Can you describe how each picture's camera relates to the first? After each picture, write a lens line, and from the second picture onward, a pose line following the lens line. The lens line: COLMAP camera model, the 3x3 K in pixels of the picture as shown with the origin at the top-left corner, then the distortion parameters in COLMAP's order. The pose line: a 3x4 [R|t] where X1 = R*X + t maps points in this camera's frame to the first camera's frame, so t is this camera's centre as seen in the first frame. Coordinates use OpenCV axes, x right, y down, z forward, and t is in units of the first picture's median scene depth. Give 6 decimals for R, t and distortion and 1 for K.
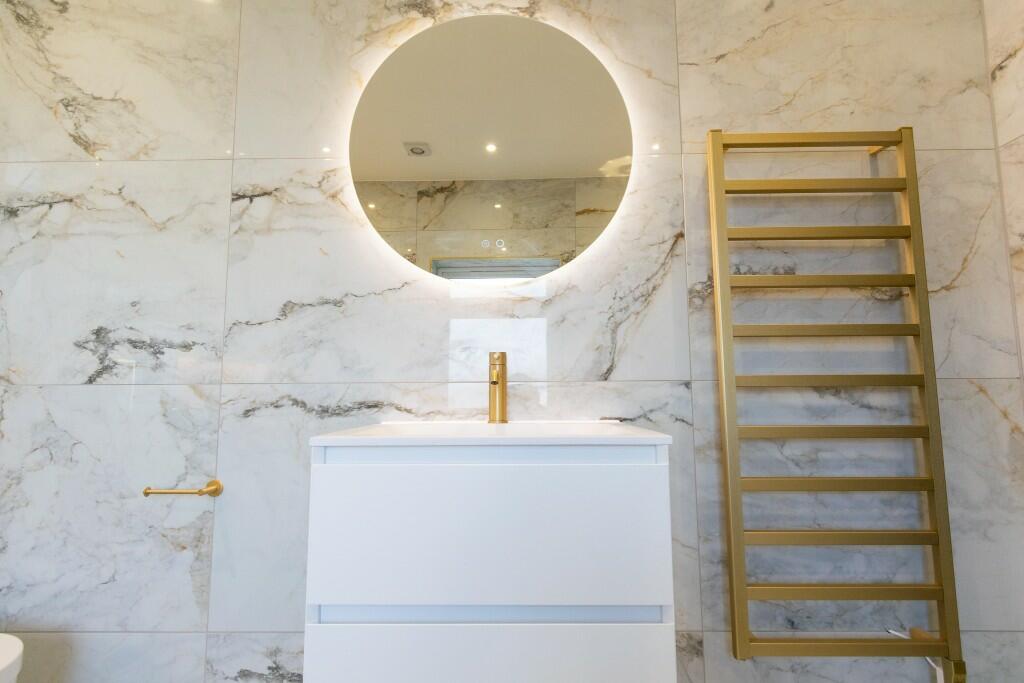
lens RADIAL K [[529.9, 0, 516.9], [0, 529.9, 336.5], [0, 0, 1]] dist [0.004927, -0.001756]
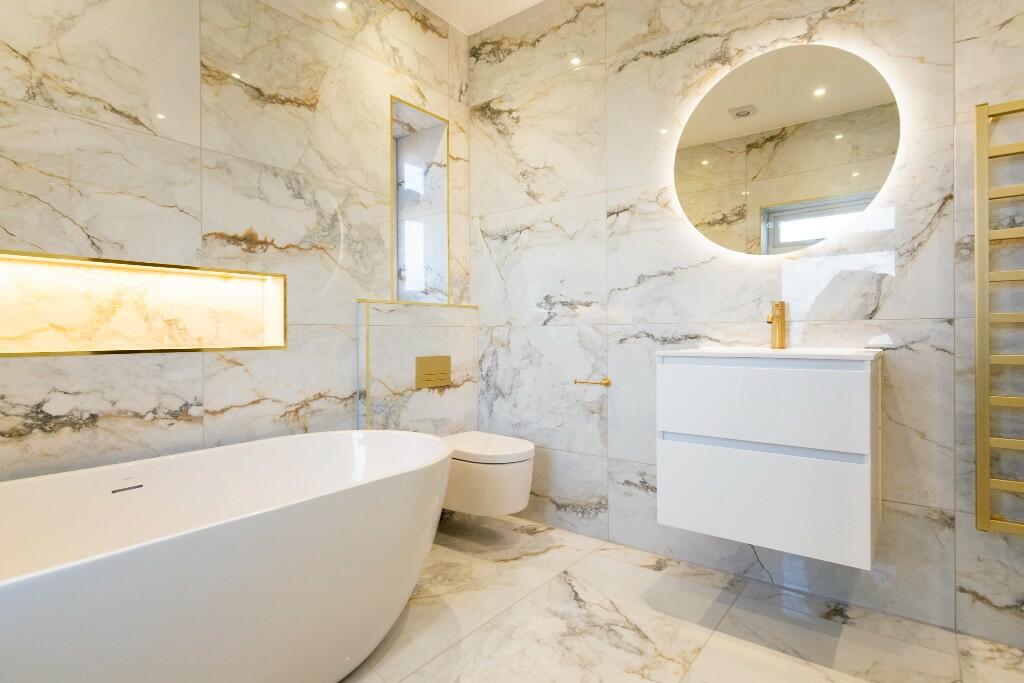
lens RADIAL K [[529.9, 0, 512.2], [0, 529.9, 336.5], [0, 0, 1]] dist [0.004927, -0.001756]
pose [[0.801662, 0.003665, -0.597766, 0.237674], [0.065178, 0.993484, 0.093500, -0.055711], [0.594214, -0.113917, 0.796199, -0.581815]]
